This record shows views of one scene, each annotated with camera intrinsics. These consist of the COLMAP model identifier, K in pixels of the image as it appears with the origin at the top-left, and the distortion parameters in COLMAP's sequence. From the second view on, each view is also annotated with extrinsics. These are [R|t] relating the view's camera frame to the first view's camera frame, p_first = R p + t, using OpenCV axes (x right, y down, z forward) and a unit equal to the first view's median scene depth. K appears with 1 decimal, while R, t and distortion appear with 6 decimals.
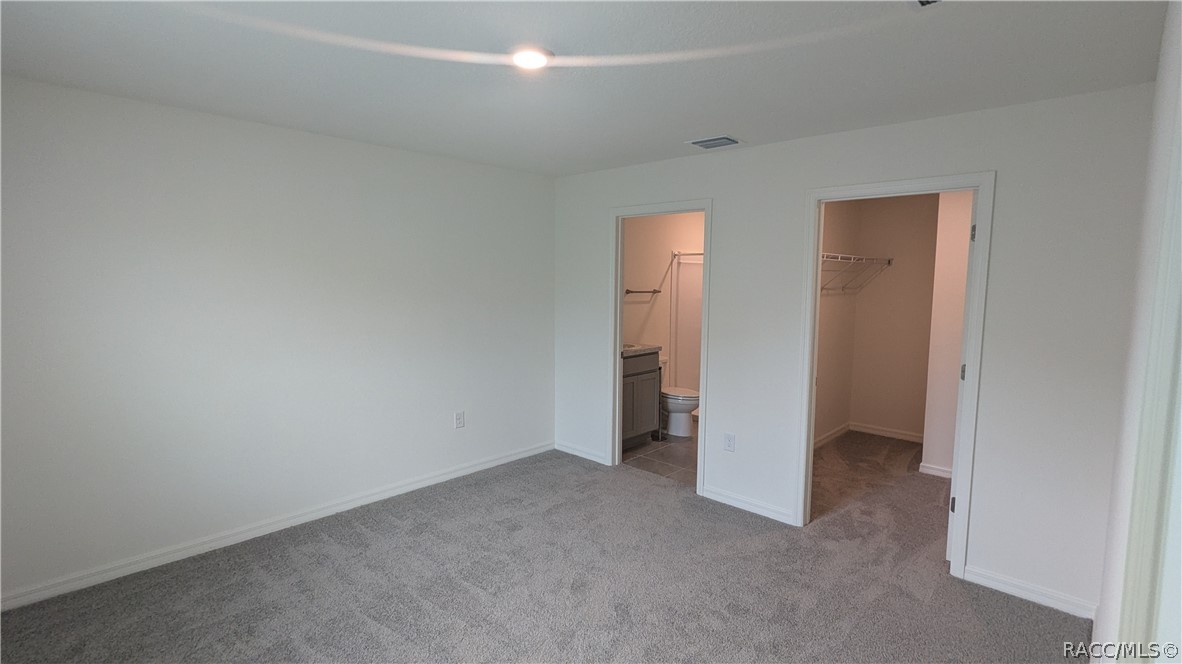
lens RADIAL K [[555.1, 0, 591.0], [0, 555.1, 332.0], [0, 0, 1]] dist [0.000179, 0.000063]
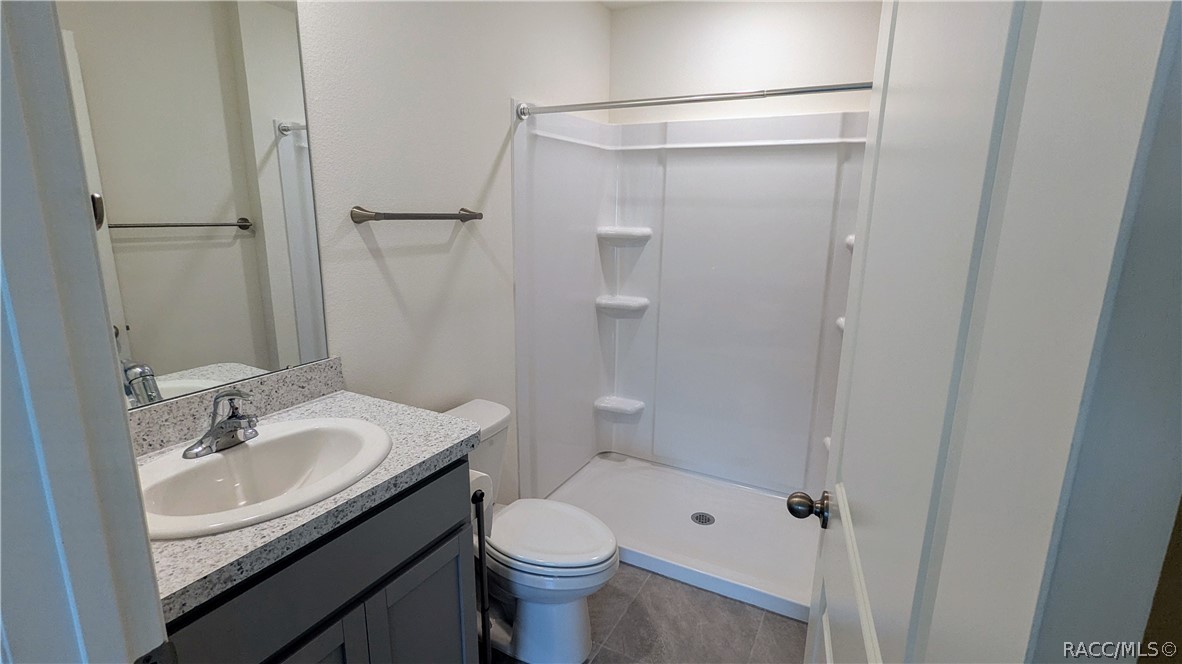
lens RADIAL K [[553.7, 0, 606.2], [0, 553.7, 334.9], [0, 0, 1]] dist [-0.001992, -0.000134]
pose [[0.956023, -0.048246, 0.289296, 0.099600], [0.010624, 0.991426, 0.130234, -0.045440], [-0.293099, -0.121433, 0.948339, 0.666758]]
